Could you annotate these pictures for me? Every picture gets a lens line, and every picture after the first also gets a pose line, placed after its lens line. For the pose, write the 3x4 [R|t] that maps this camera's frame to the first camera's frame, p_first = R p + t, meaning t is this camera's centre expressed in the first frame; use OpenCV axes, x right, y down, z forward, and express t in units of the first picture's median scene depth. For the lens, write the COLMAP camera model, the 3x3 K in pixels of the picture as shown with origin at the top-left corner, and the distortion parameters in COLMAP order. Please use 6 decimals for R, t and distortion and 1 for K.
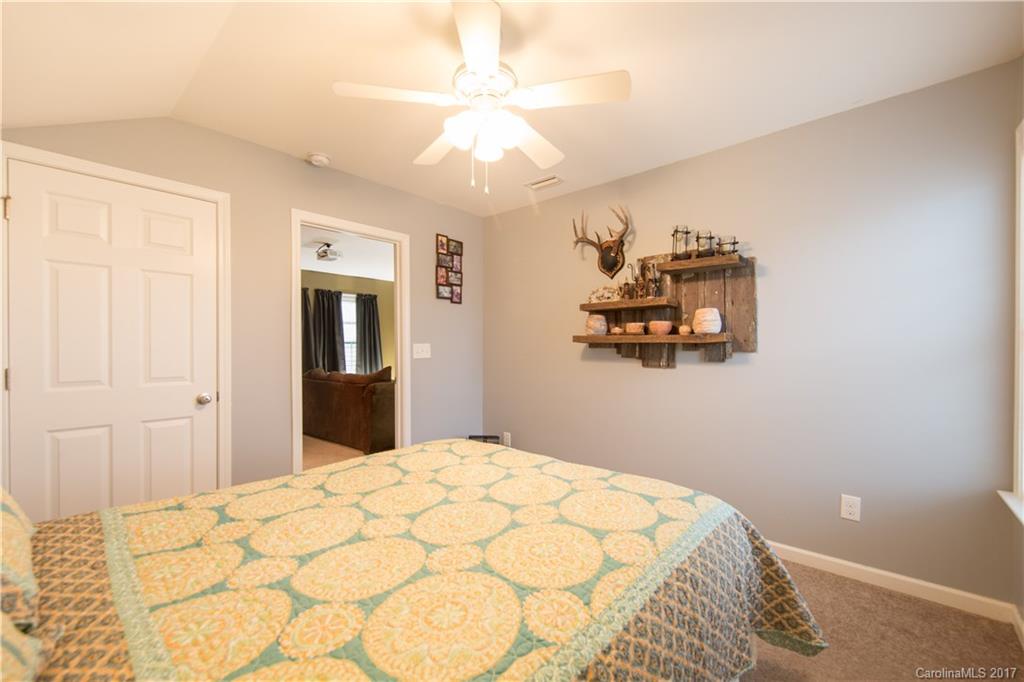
lens RADIAL K [[432.8, 0, 515.6], [0, 432.8, 343.5], [0, 0, 1]] dist [-0.000227, -0.000154]
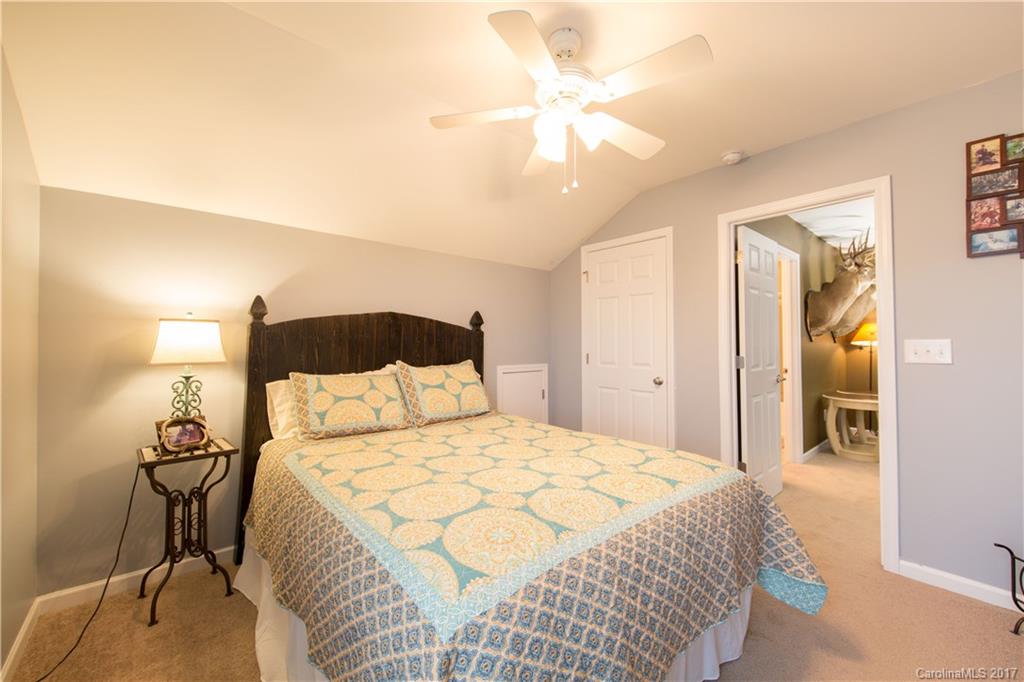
lens RADIAL K [[399.0, 0, 513.3], [0, 399.0, 340.8], [0, 0, 1]] dist [-0.000489, -0.000301]
pose [[-0.148588, -0.003107, -0.988894, 0.416867], [0.008906, 0.999950, -0.004480, 0.000726], [0.988859, -0.009473, -0.148553, 0.488204]]
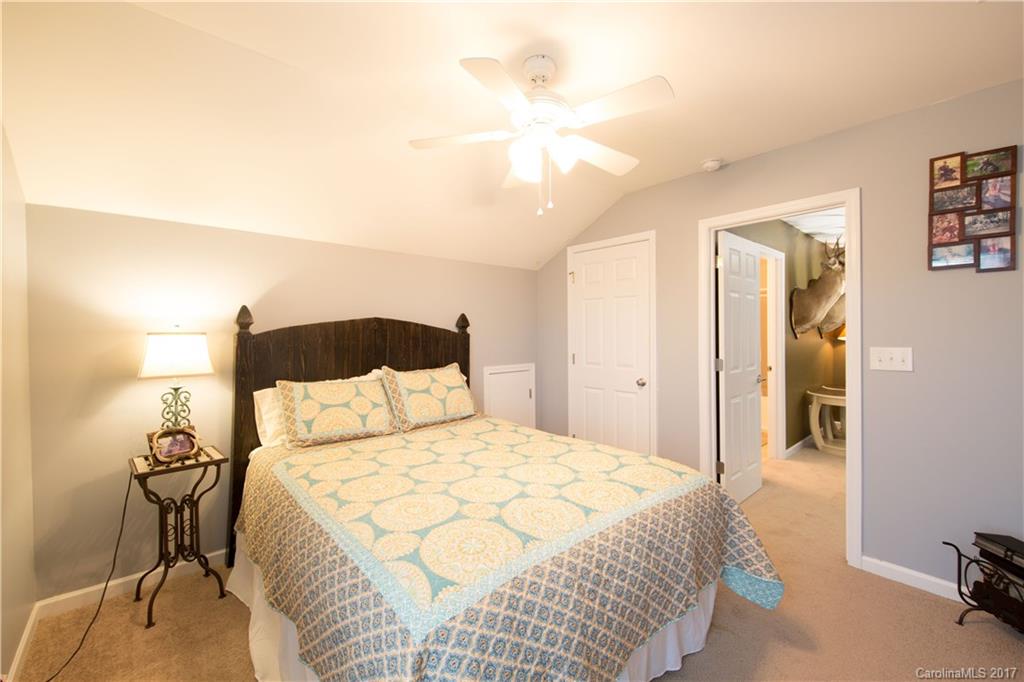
lens RADIAL K [[409.0, 0, 512.0], [0, 409.0, 341.0], [0, 0, 1]] dist [0.000402, -0.000317]
pose [[-0.135450, 0.023996, -0.990494, 0.445731], [0.013472, 0.999659, 0.022375, -0.028311], [0.990693, -0.010313, -0.135727, 0.510578]]
